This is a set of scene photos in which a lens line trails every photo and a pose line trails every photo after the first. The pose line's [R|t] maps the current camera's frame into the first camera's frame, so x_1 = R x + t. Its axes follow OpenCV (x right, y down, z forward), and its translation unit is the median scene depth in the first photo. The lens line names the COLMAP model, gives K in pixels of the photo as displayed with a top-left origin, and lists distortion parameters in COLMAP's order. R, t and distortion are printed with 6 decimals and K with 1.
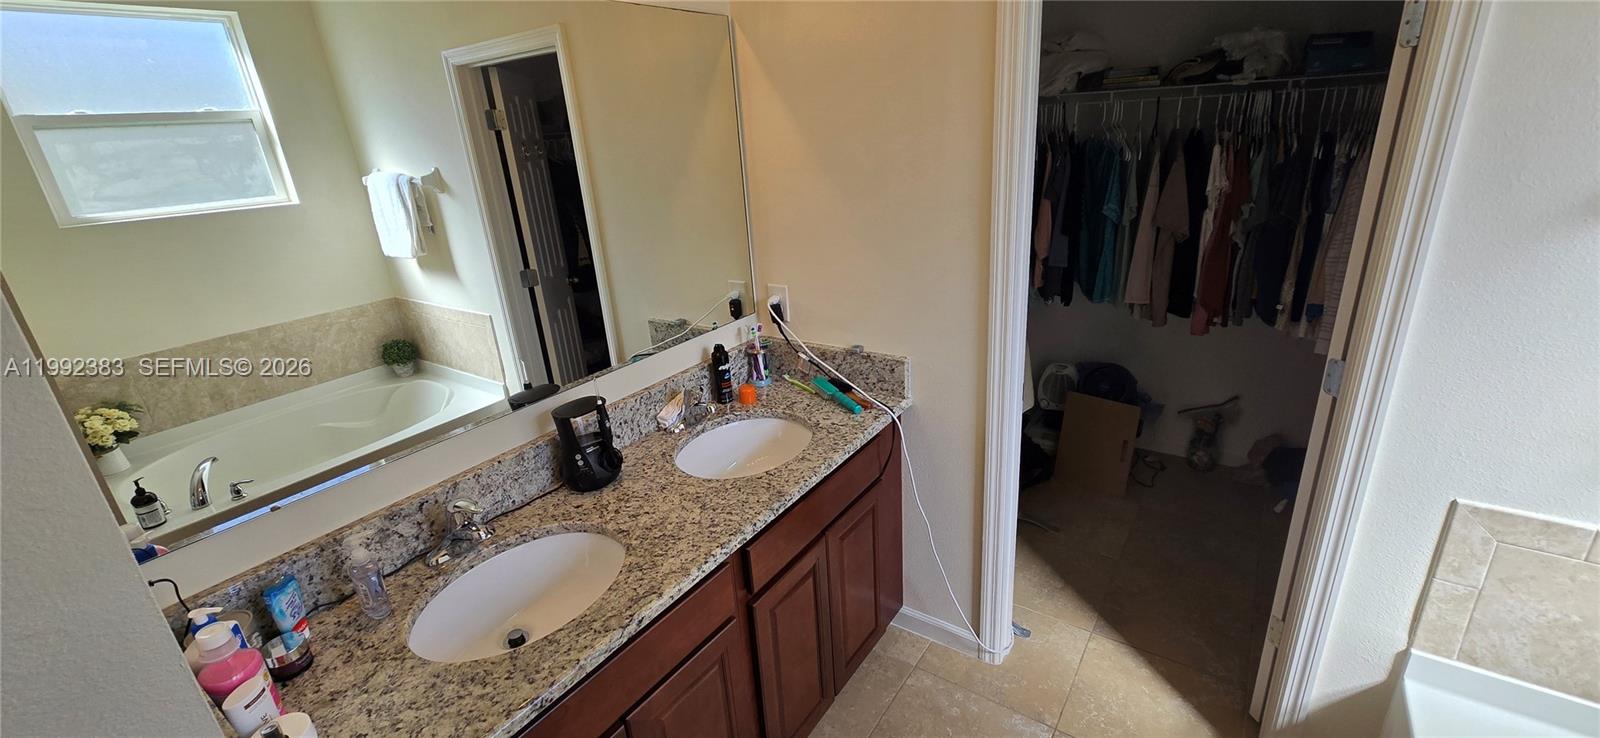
lens RADIAL K [[655.8, 0, 797.0], [0, 655.8, 367.3], [0, 0, 1]] dist [-0.006112, 0.001119]
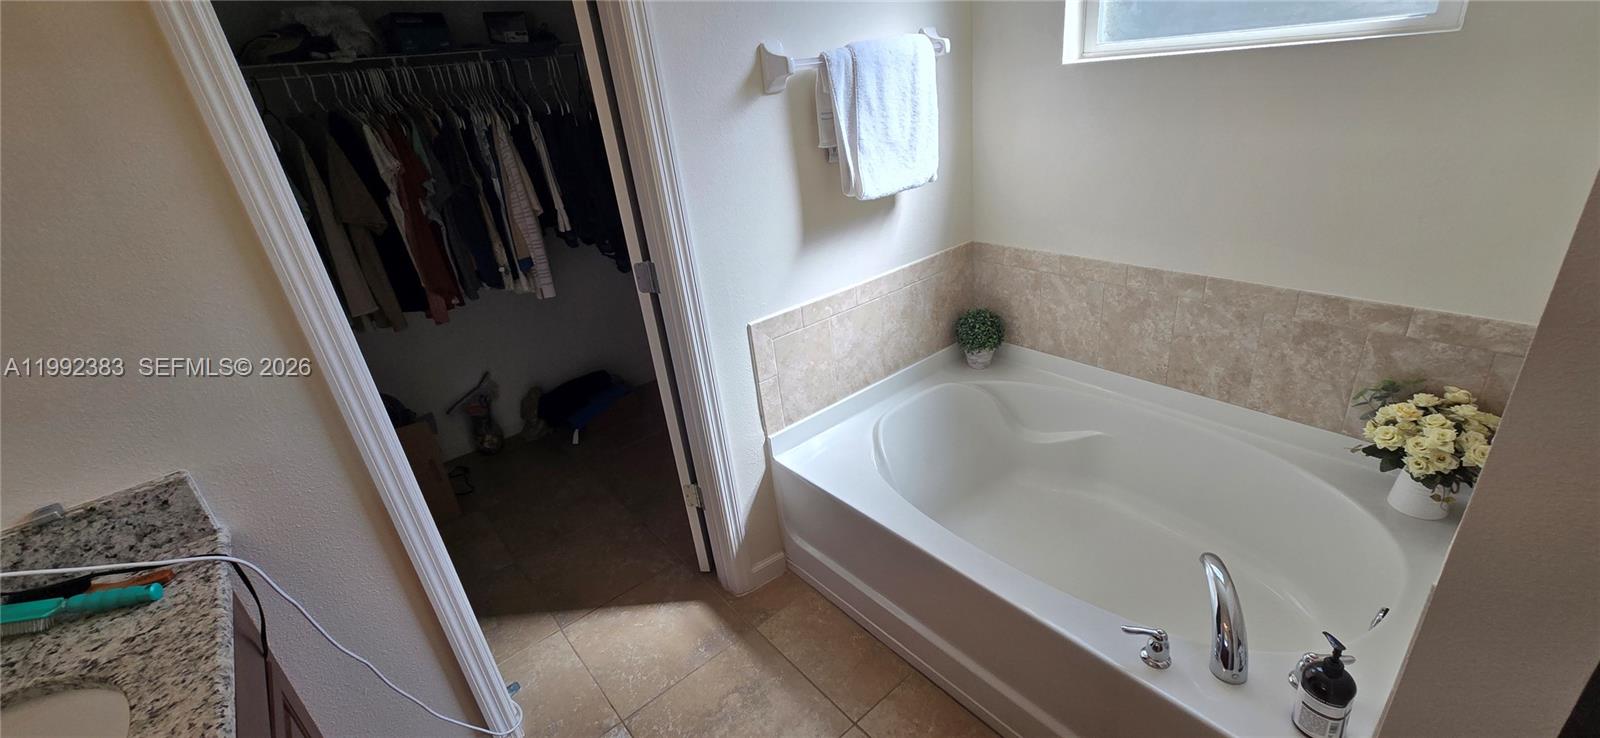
lens RADIAL K [[655.8, 0, 803.3], [0, 655.8, 369.2], [0, 0, 1]] dist [-0.006112, 0.001119]
pose [[0.254382, -0.368443, 0.894170, -0.166106], [0.414426, 0.876921, 0.243435, -0.005740], [-0.873808, 0.308641, 0.375765, 0.238935]]
